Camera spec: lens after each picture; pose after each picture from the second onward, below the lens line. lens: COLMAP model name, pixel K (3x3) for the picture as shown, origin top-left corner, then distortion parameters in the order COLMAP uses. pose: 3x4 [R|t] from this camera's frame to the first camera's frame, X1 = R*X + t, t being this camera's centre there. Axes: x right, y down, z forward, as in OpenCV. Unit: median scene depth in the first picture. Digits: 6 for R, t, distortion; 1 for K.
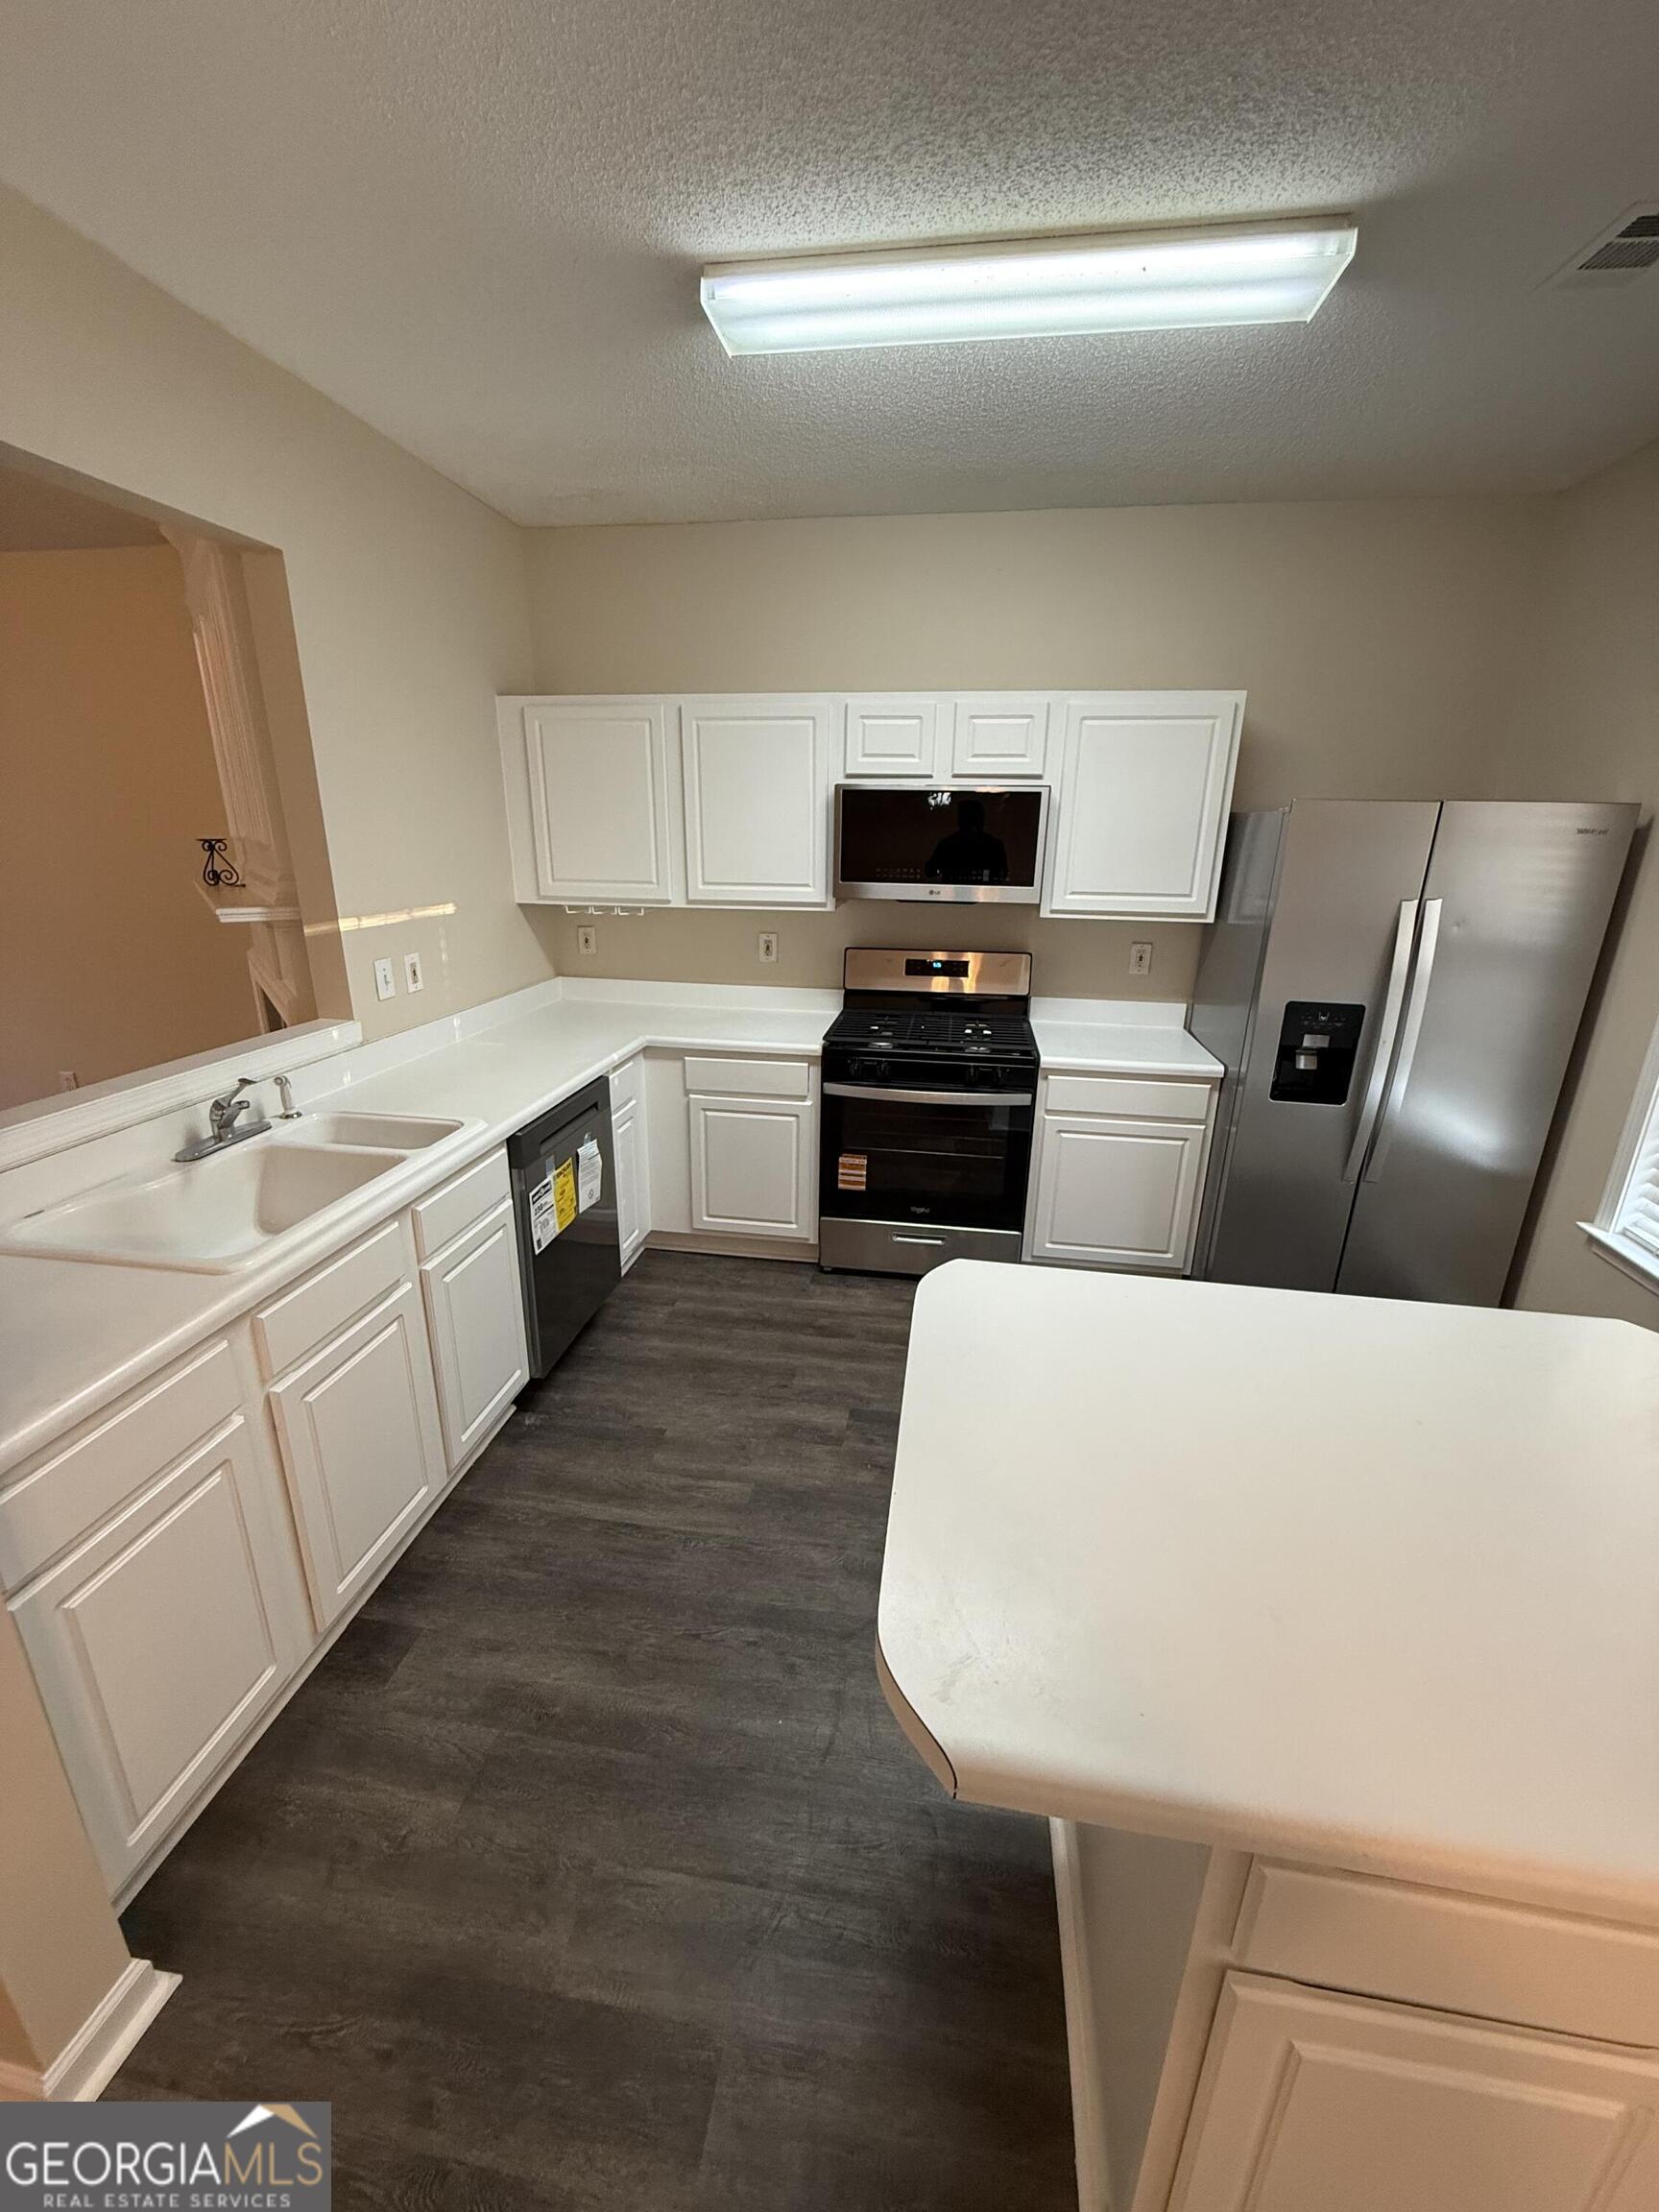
lens RADIAL K [[878.5, 0, 827.7], [0, 878.5, 1101.9], [0, 0, 1]] dist [-0.002642, 0.000722]
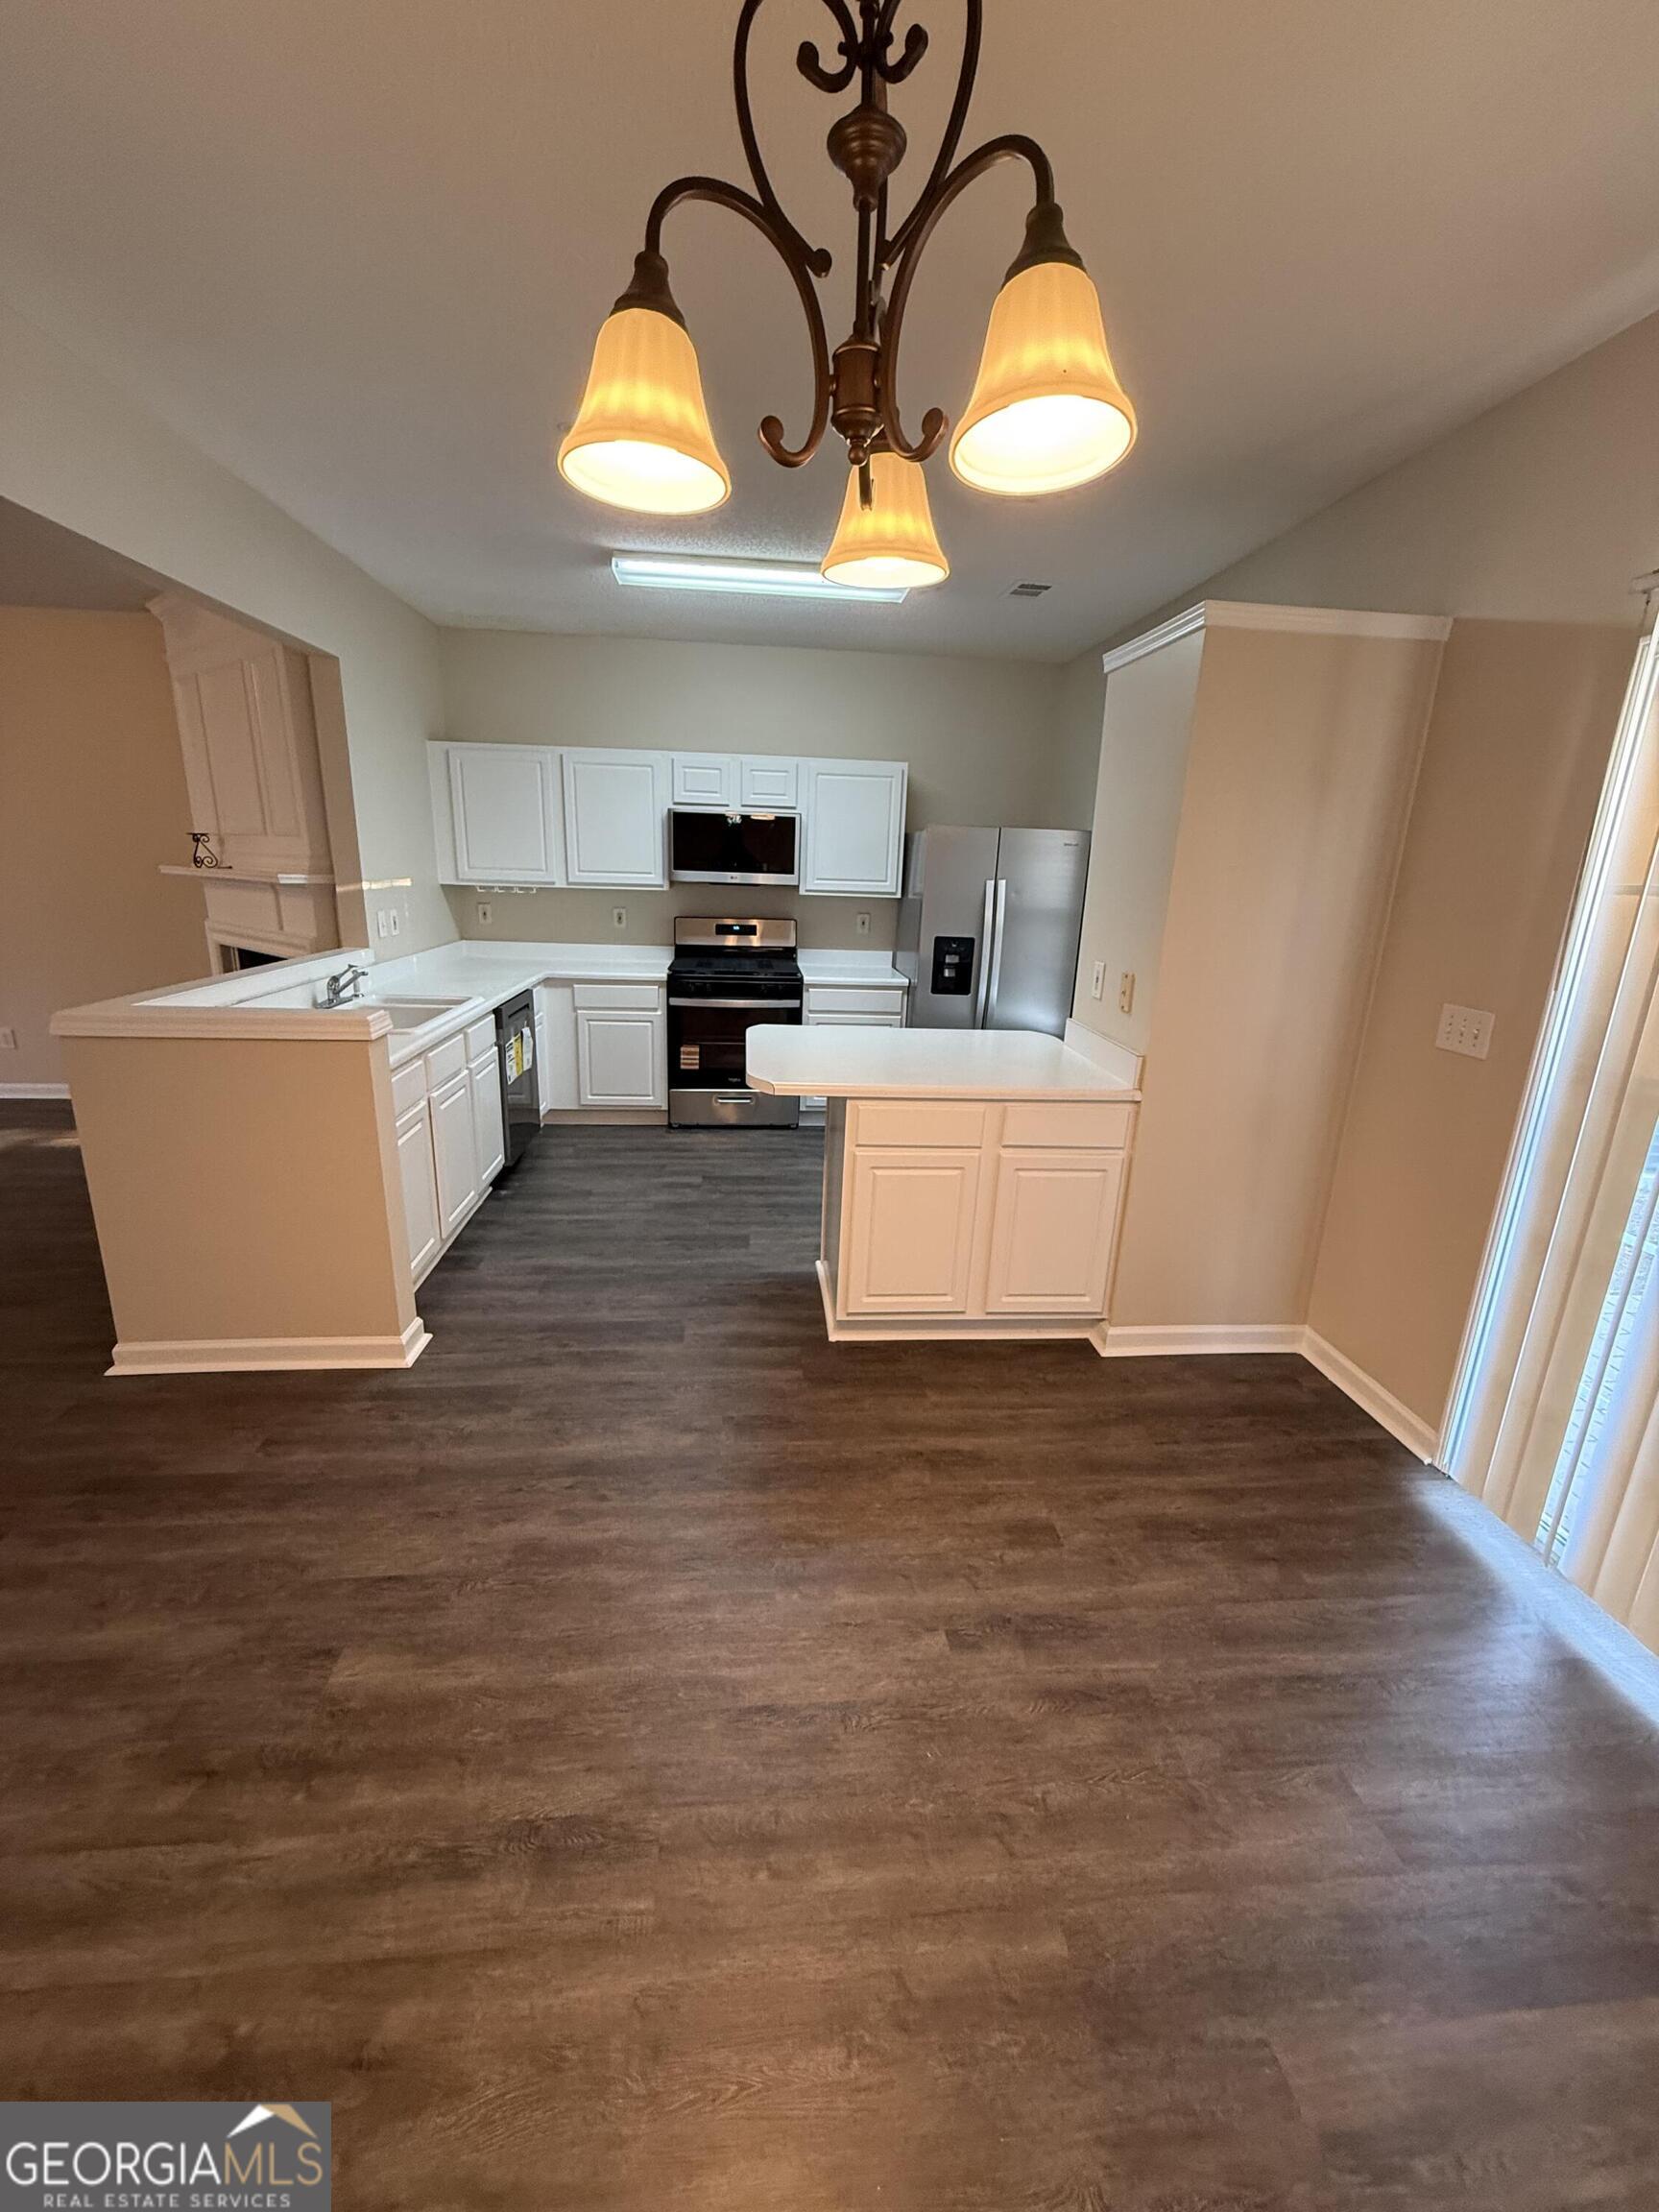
lens RADIAL K [[878.5, 0, 831.1], [0, 878.5, 1104.8], [0, 0, 1]] dist [-0.002642, 0.000722]
pose [[0.968943, -0.047845, 0.242612, -0.117450], [0.054500, 0.998297, -0.020790, 0.223363], [-0.241204, 0.033367, 0.969901, -0.595741]]
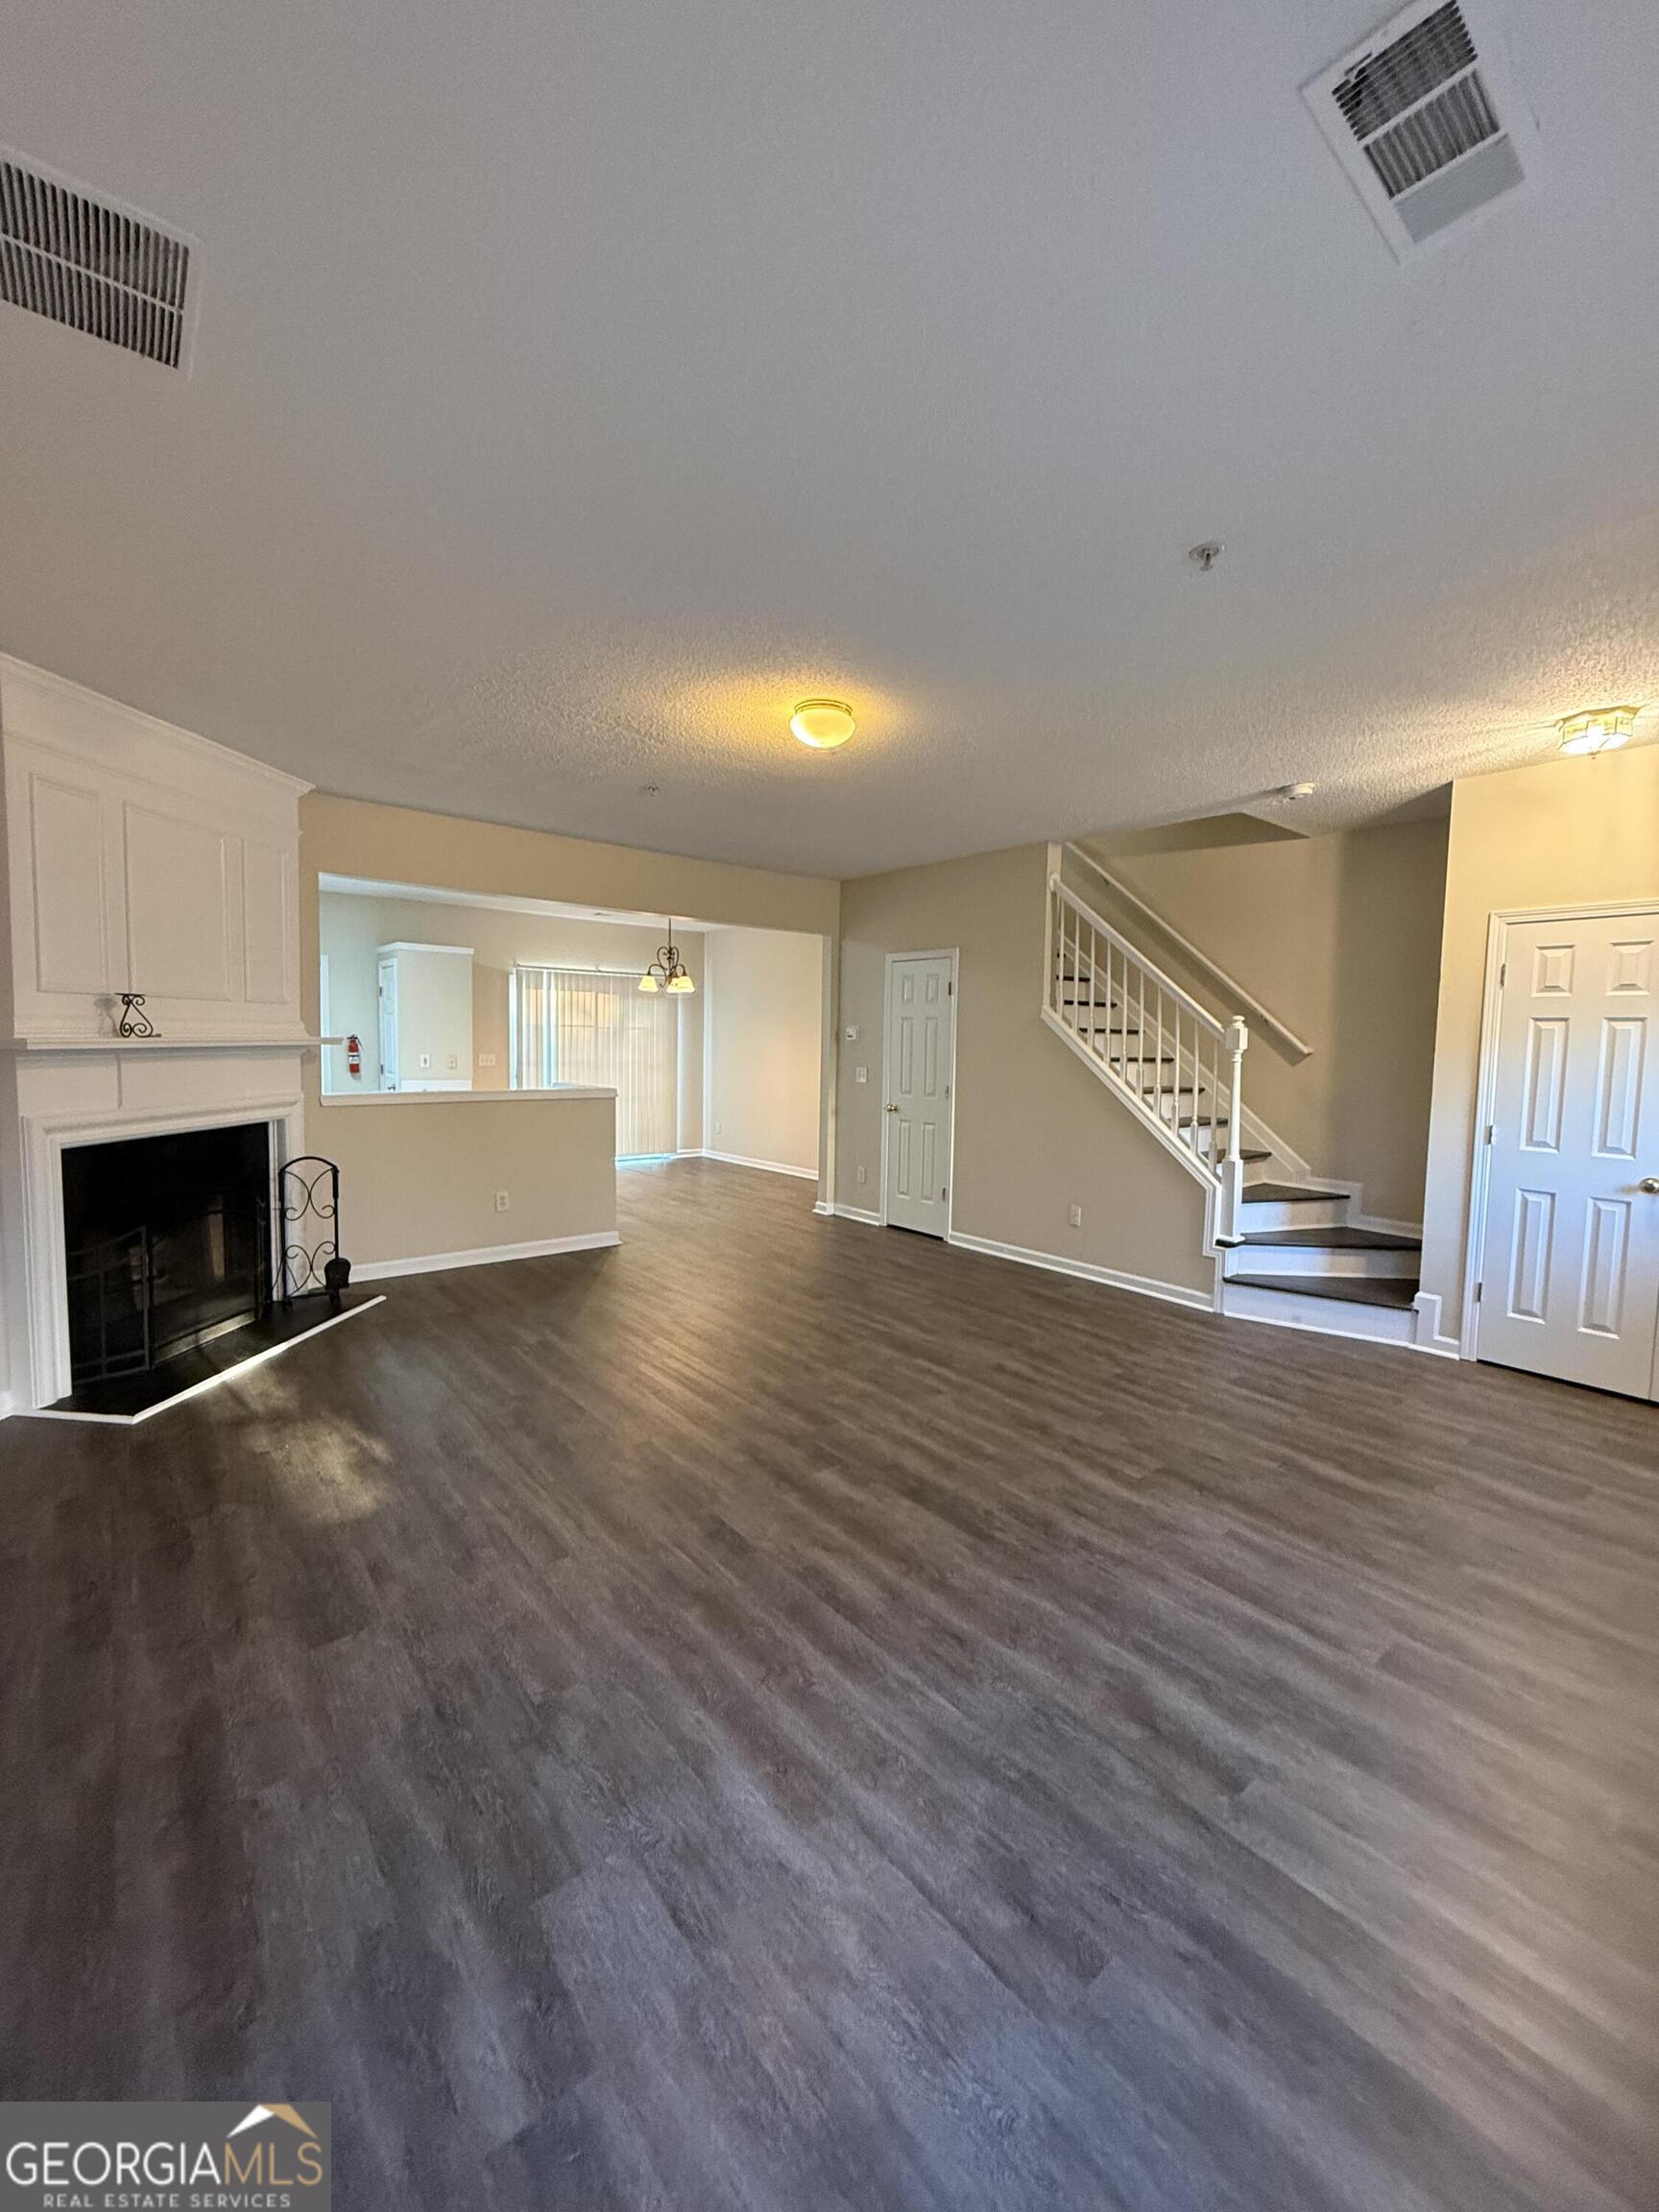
lens RADIAL K [[878.5, 0, 828.3], [0, 878.5, 1122.7], [0, 0, 1]] dist [-0.002642, 0.000722]
pose [[-0.745987, -0.090159, 0.659829, -2.265428], [0.170921, 0.931685, 0.320545, -0.392283], [-0.643653, 0.351901, -0.679615, 1.383119]]
